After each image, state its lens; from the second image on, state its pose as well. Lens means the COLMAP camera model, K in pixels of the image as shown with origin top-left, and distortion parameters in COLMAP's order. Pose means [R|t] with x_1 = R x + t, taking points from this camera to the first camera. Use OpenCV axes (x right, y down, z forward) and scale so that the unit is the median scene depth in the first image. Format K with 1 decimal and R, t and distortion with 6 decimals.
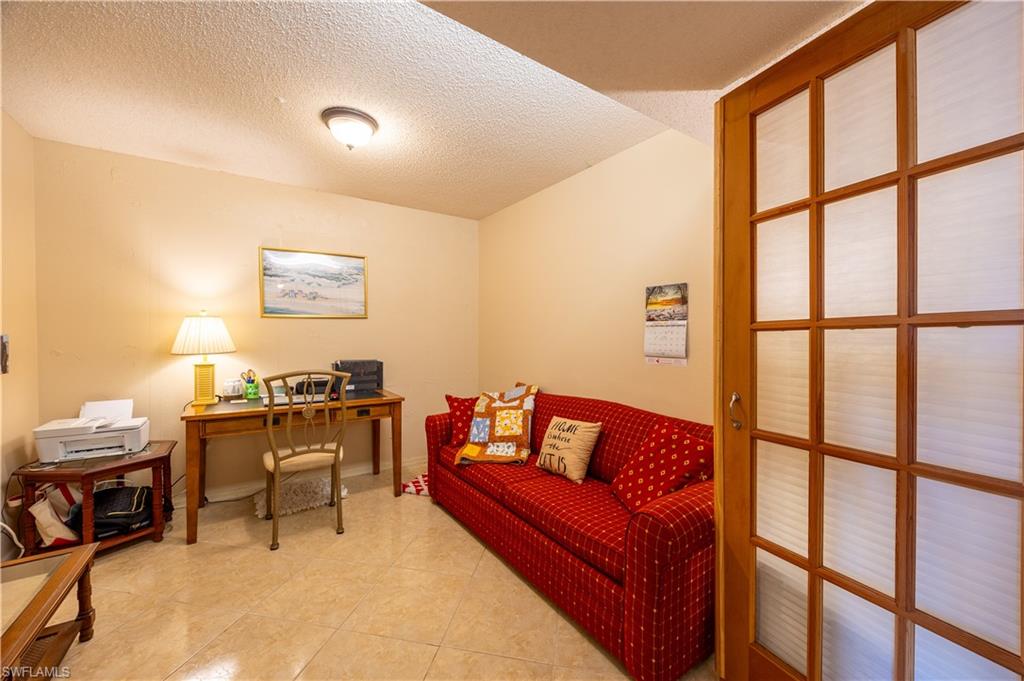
lens RADIAL K [[394.1, 0, 512.0], [0, 394.1, 340.5], [0, 0, 1]] dist [0.000154, 0.000067]
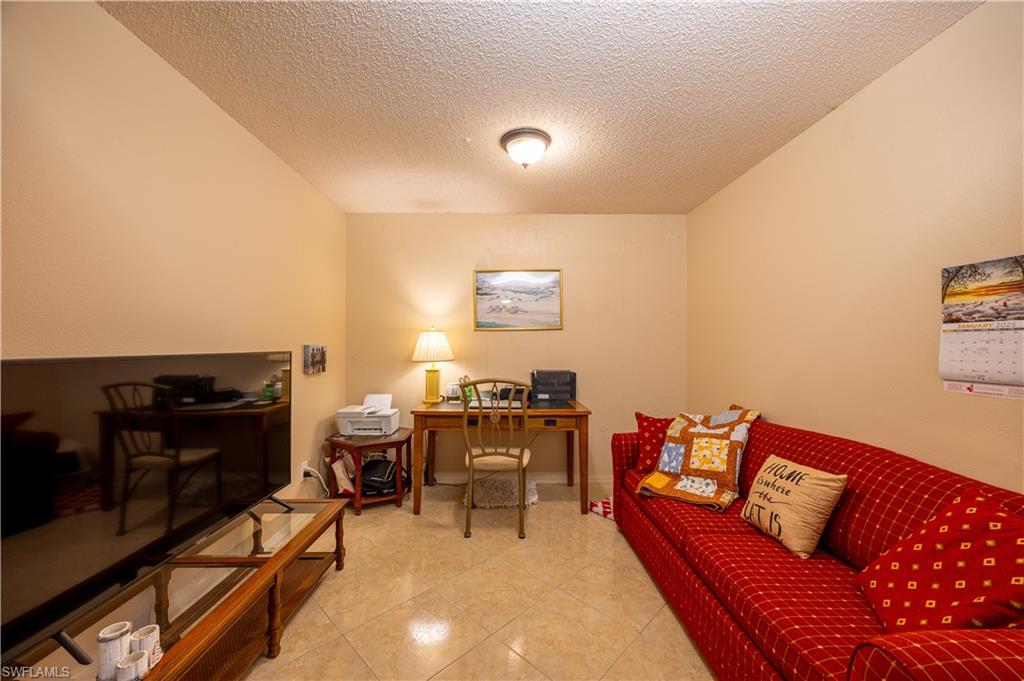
lens RADIAL K [[394.1, 0, 512.0], [0, 394.1, 340.5], [0, 0, 1]] dist [0.000154, 0.000067]
pose [[0.834601, -0.008721, -0.550786, 0.118147], [-0.006053, 0.999669, -0.025000, -0.002258], [0.550821, 0.024199, 0.834272, 0.112369]]
